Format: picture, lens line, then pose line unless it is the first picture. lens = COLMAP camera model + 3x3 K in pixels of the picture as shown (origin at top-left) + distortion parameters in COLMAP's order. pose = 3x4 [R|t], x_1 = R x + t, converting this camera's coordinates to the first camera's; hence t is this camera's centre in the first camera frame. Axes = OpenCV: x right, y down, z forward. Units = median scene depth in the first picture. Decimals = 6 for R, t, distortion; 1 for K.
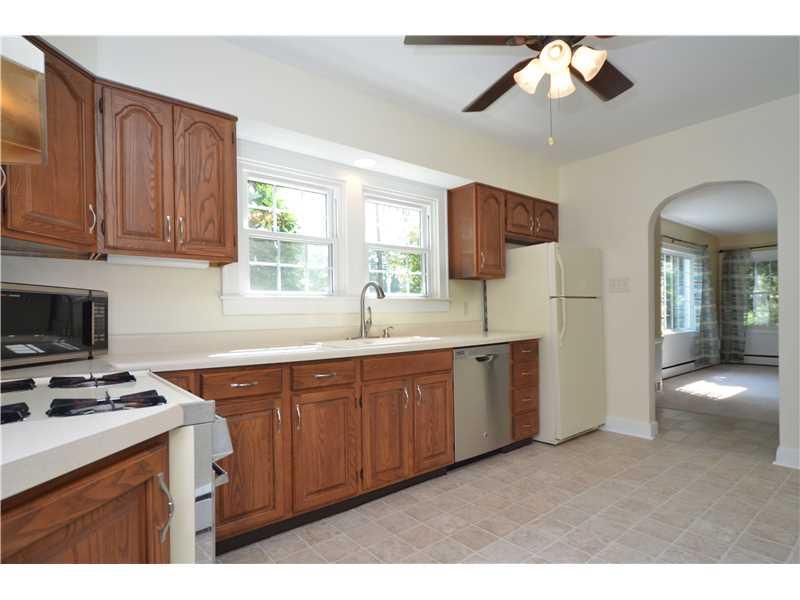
lens RADIAL K [[429.4, 0, 399.0], [0, 429.4, 313.6], [0, 0, 1]] dist [0.000766, 0.000179]
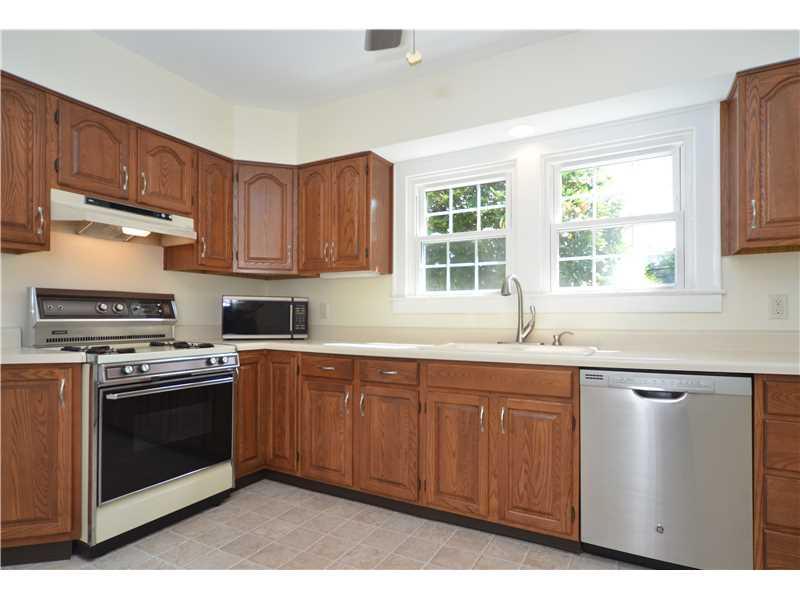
lens RADIAL K [[443.1, 0, 399.3], [0, 443.1, 316.5], [0, 0, 1]] dist [-0.002260, -0.000089]
pose [[0.372530, 0.011436, -0.927950, 0.619665], [-0.006957, 0.999930, 0.009530, -0.001677], [0.927994, 0.002906, 0.372584, 0.465123]]
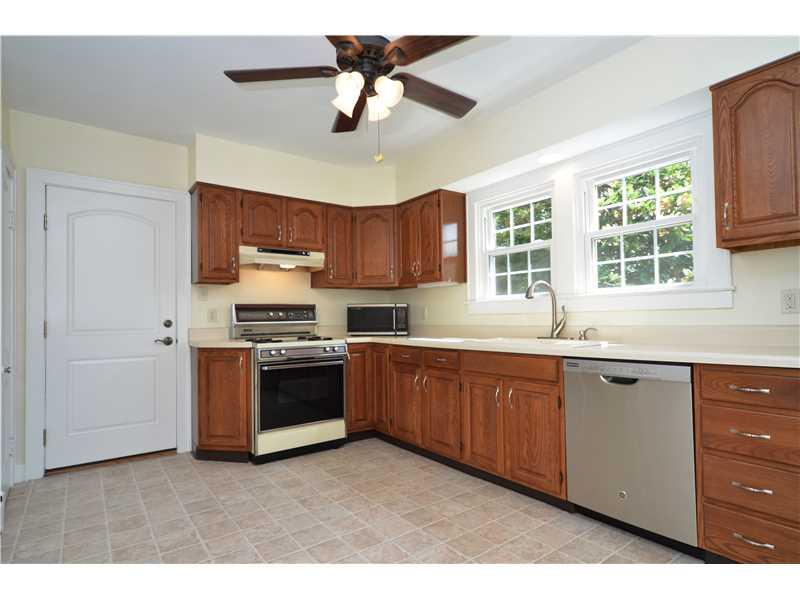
lens RADIAL K [[428.9, 0, 399.2], [0, 428.9, 311.3], [0, 0, 1]] dist [-0.001090, -0.000031]
pose [[-0.048526, -0.004610, -0.998811, 0.895477], [0.015002, 0.999873, -0.005344, -0.004310], [0.998709, -0.015244, -0.048451, 0.696614]]
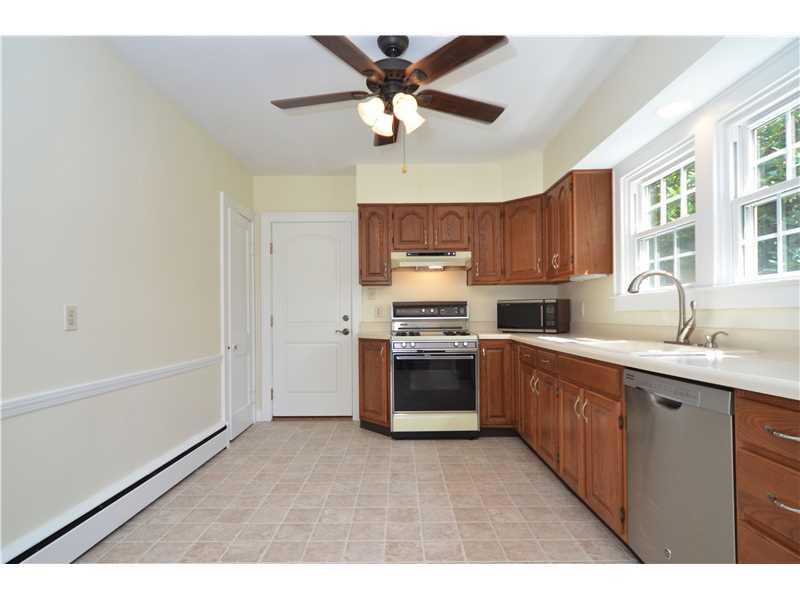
lens RADIAL K [[429.4, 0, 399.0], [0, 429.4, 313.6], [0, 0, 1]] dist [0.000766, 0.000179]
pose [[-0.636067, 0.014582, -0.771496, 0.798040], [0.016220, 0.999853, 0.005526, -0.007228], [0.771463, -0.008999, -0.636210, 1.092454]]
